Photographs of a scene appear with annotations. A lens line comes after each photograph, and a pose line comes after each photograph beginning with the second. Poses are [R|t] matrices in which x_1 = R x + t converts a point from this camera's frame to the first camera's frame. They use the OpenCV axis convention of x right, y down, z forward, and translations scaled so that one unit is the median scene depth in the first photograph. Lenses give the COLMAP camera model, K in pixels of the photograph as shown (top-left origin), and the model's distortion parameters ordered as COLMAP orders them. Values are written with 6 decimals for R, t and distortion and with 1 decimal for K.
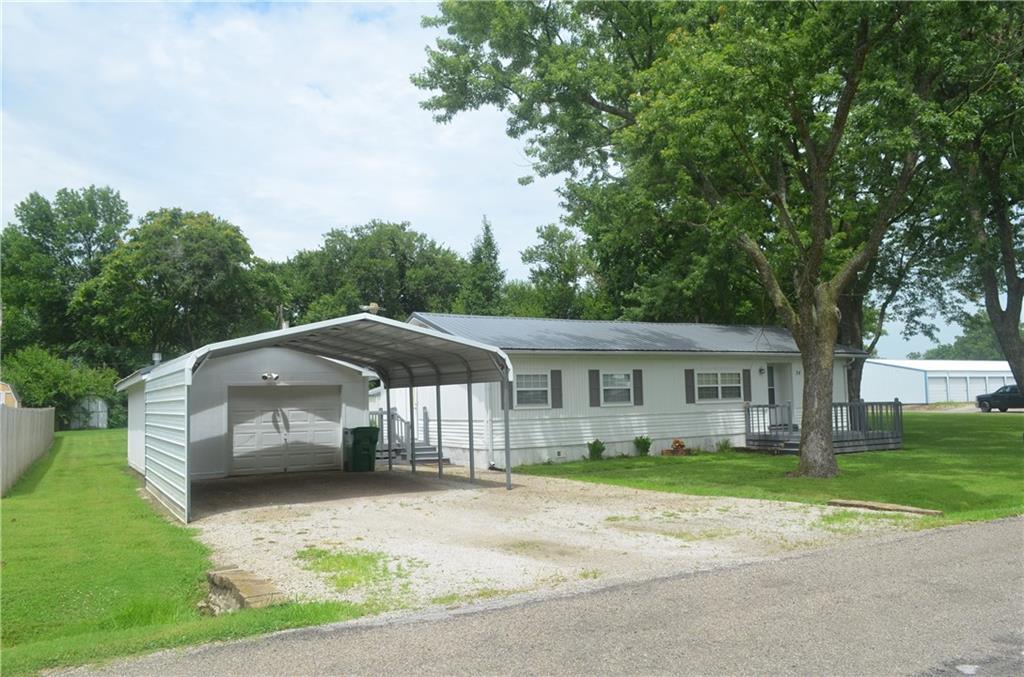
lens RADIAL K [[796.1, 0, 514.4], [0, 796.1, 347.8], [0, 0, 1]] dist [-0.013595, 0.005243]
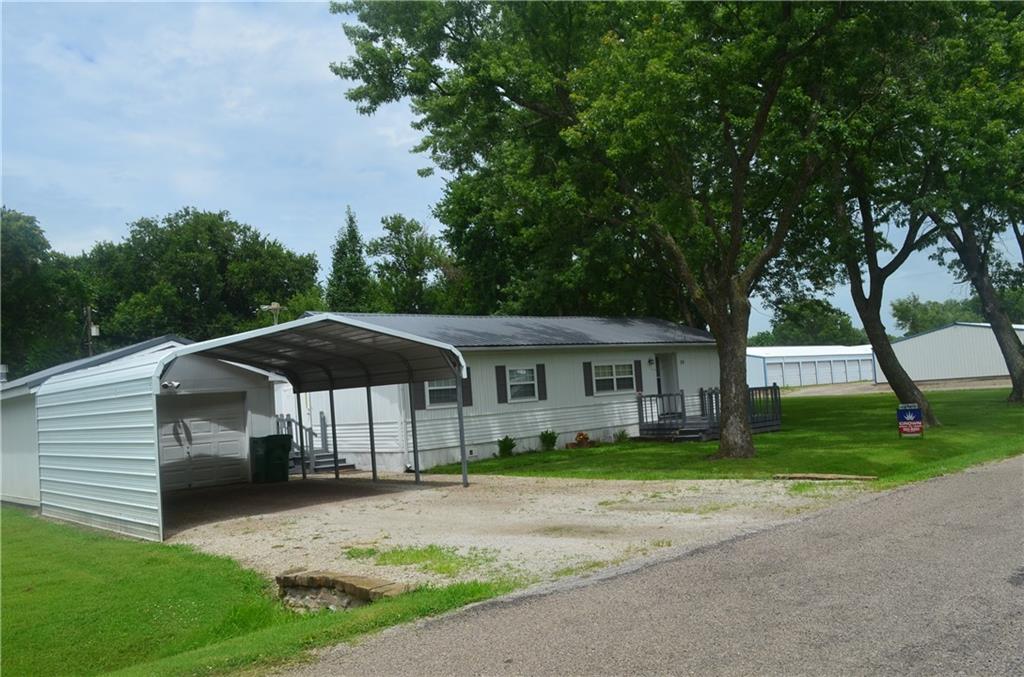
lens RADIAL K [[856.0, 0, 513.6], [0, 856.0, 344.8], [0, 0, 1]] dist [-0.018128, -0.016423]
pose [[0.975747, -0.029857, 0.216854, -0.103953], [0.029934, 0.999548, 0.002926, -0.000820], [-0.216843, 0.003636, 0.976200, -0.034961]]
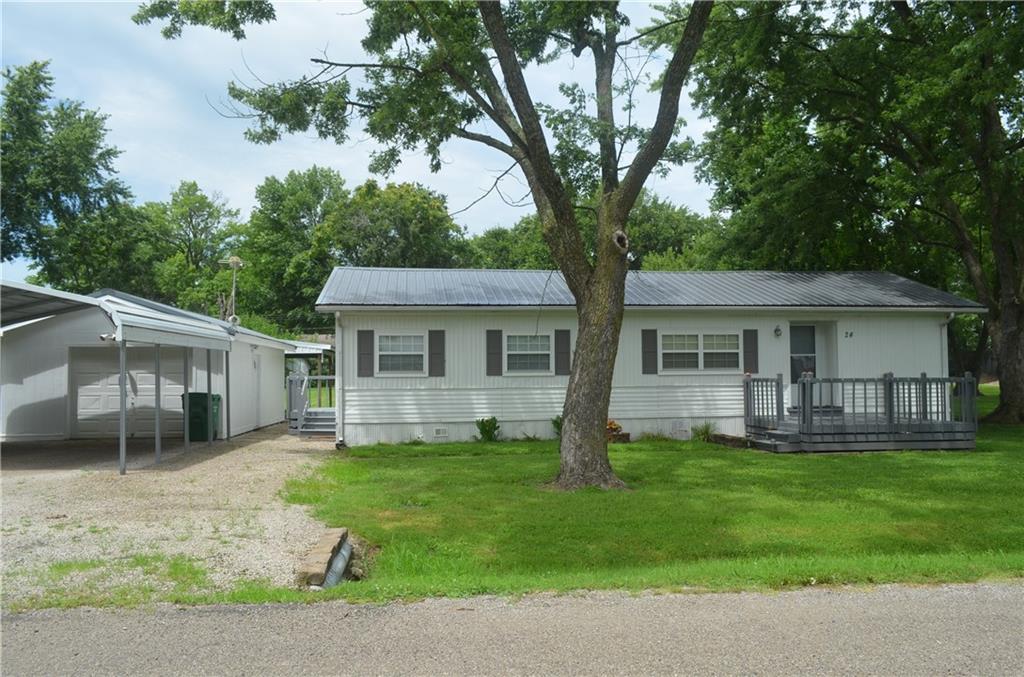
lens RADIAL K [[796.1, 0, 513.9], [0, 796.1, 346.6], [0, 0, 1]] dist [-0.013595, 0.005243]
pose [[0.914638, 0.005309, -0.404238, 0.407365], [0.011537, 0.999164, 0.039224, 0.012079], [0.404108, -0.040540, 0.913812, 0.252023]]
